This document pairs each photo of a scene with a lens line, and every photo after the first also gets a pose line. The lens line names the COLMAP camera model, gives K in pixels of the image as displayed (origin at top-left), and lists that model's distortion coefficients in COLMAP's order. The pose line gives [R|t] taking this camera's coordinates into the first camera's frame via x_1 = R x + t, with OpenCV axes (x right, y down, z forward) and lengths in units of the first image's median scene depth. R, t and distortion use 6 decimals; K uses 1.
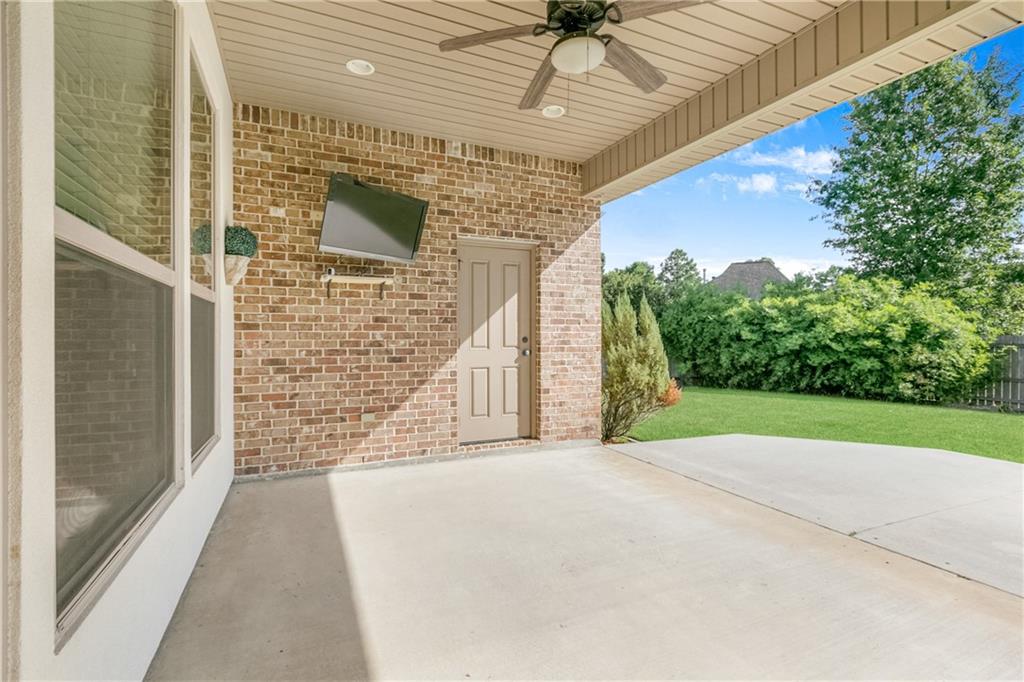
lens RADIAL K [[468.3, 0, 506.5], [0, 468.3, 341.7], [0, 0, 1]] dist [-0.000660, -0.000140]
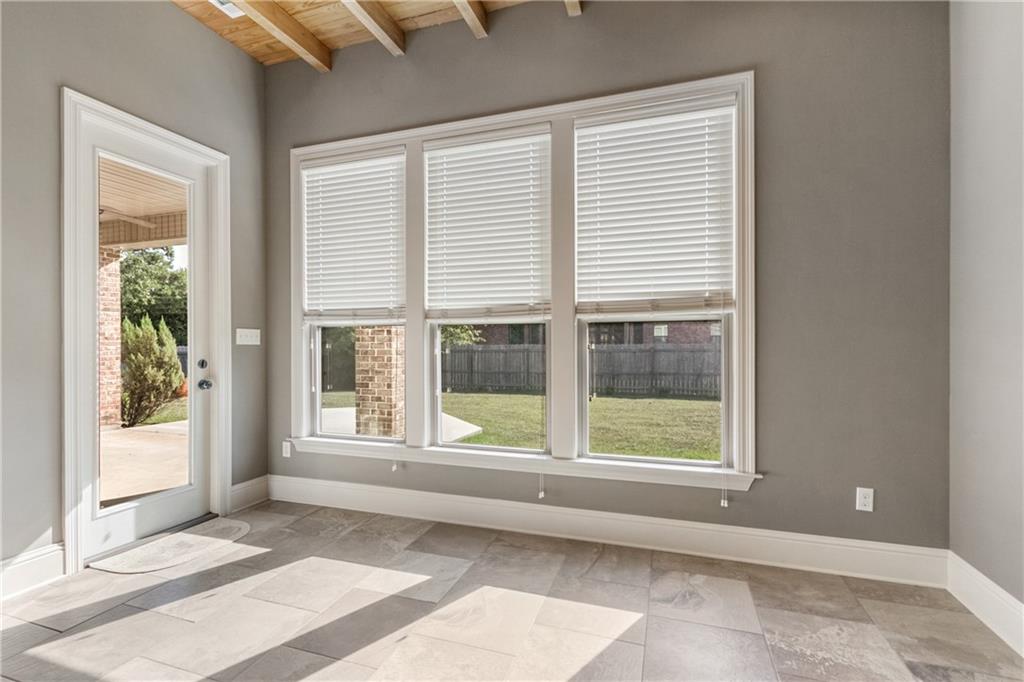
lens RADIAL K [[477.6, 0, 512.0], [0, 477.6, 341.0], [0, 0, 1]] dist [0.002499, 0.000421]
pose [[0.685489, -0.001008, 0.728083, -0.036172], [0.012133, 0.999876, -0.010039, -0.008036], [-0.727982, 0.015715, 0.685416, -0.889812]]
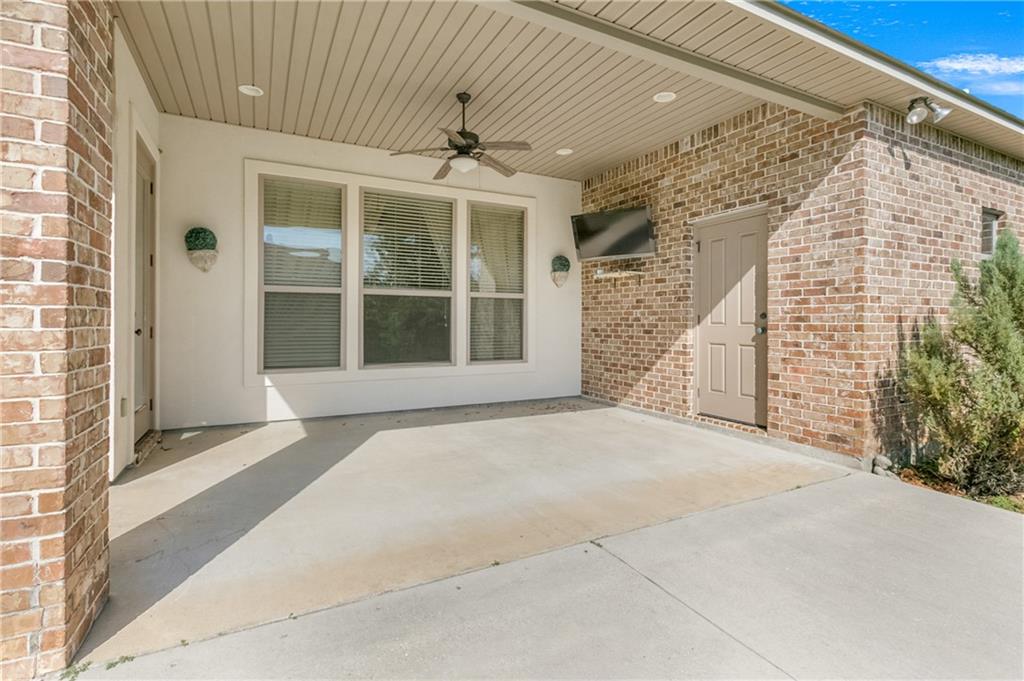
lens RADIAL K [[482.1, 0, 499.3], [0, 482.1, 332.0], [0, 0, 1]] dist [0.004046, 0.000254]
pose [[0.044121, 0.023749, -0.998744, 0.991325], [-0.013936, 0.999635, 0.023154, 0.012683], [0.998929, 0.012897, 0.044436, 0.495751]]
